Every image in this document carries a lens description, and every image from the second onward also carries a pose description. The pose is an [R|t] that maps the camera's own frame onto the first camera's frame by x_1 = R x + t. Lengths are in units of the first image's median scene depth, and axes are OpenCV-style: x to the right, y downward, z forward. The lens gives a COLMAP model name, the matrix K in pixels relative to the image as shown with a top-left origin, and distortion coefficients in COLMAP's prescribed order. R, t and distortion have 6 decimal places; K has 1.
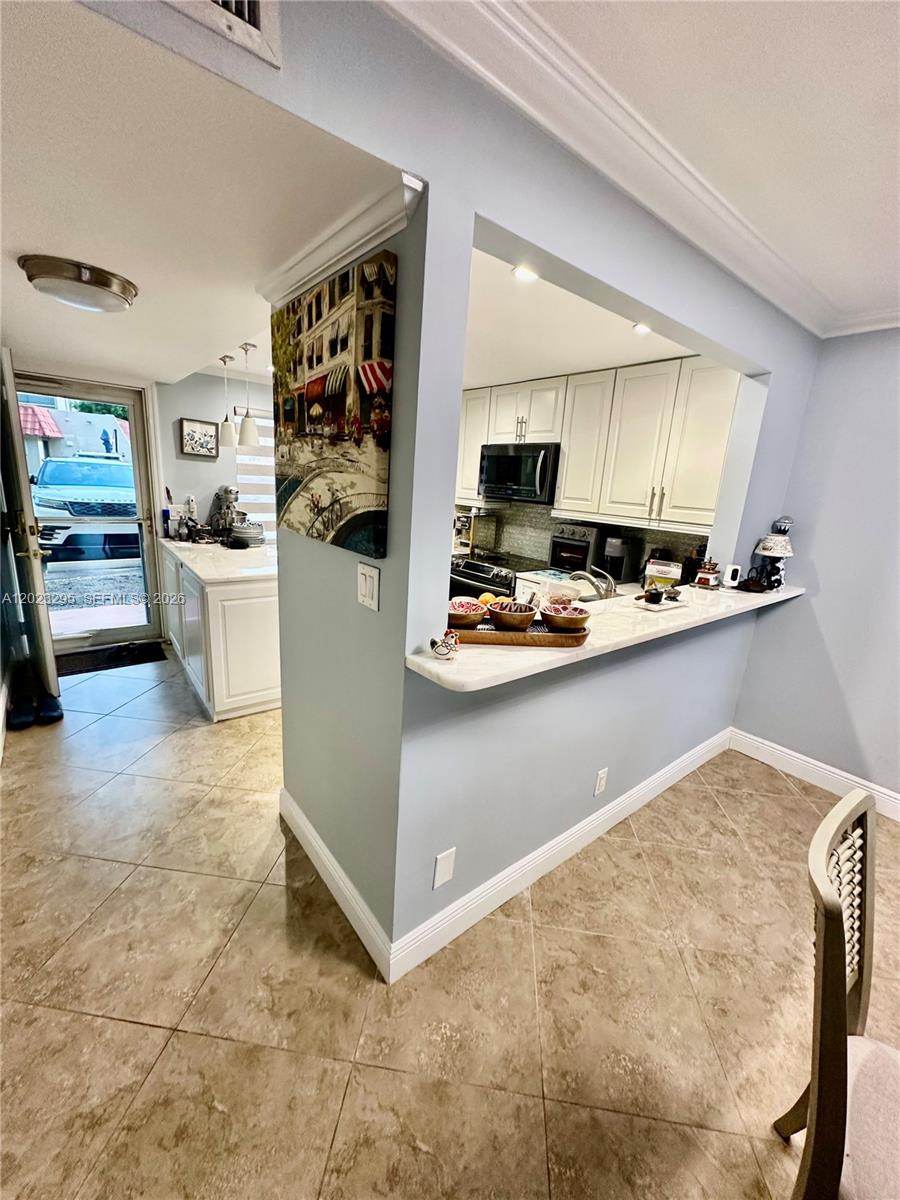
lens RADIAL K [[479.9, 0, 451.5], [0, 479.9, 594.8], [0, 0, 1]] dist [-0.000095, 0.000183]
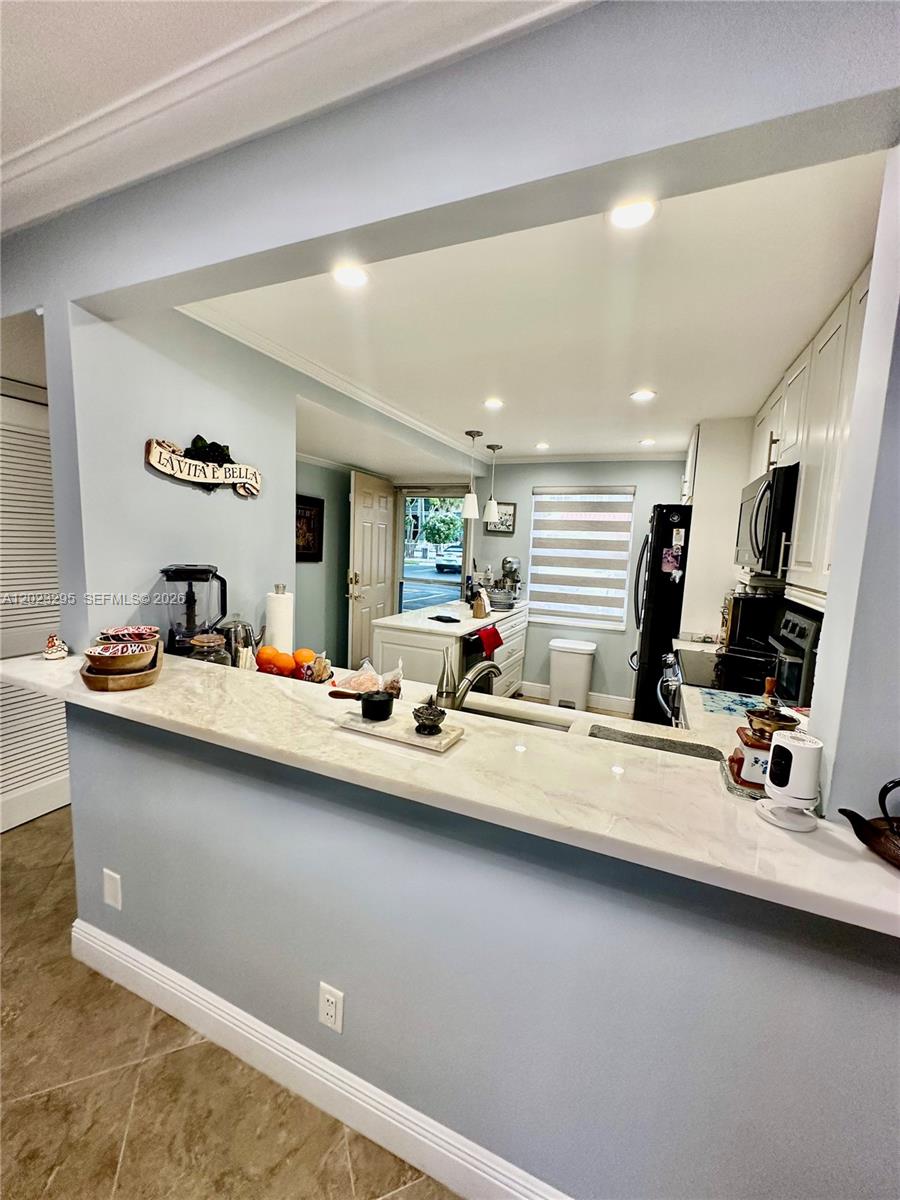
lens RADIAL K [[479.9, 0, 449.0], [0, 479.9, 601.0], [0, 0, 1]] dist [-0.000095, 0.000183]
pose [[0.463030, 0.062102, -0.884164, 0.880016], [-0.217230, 0.975070, -0.045274, -0.096388], [0.859310, 0.213031, 0.464977, 0.767741]]
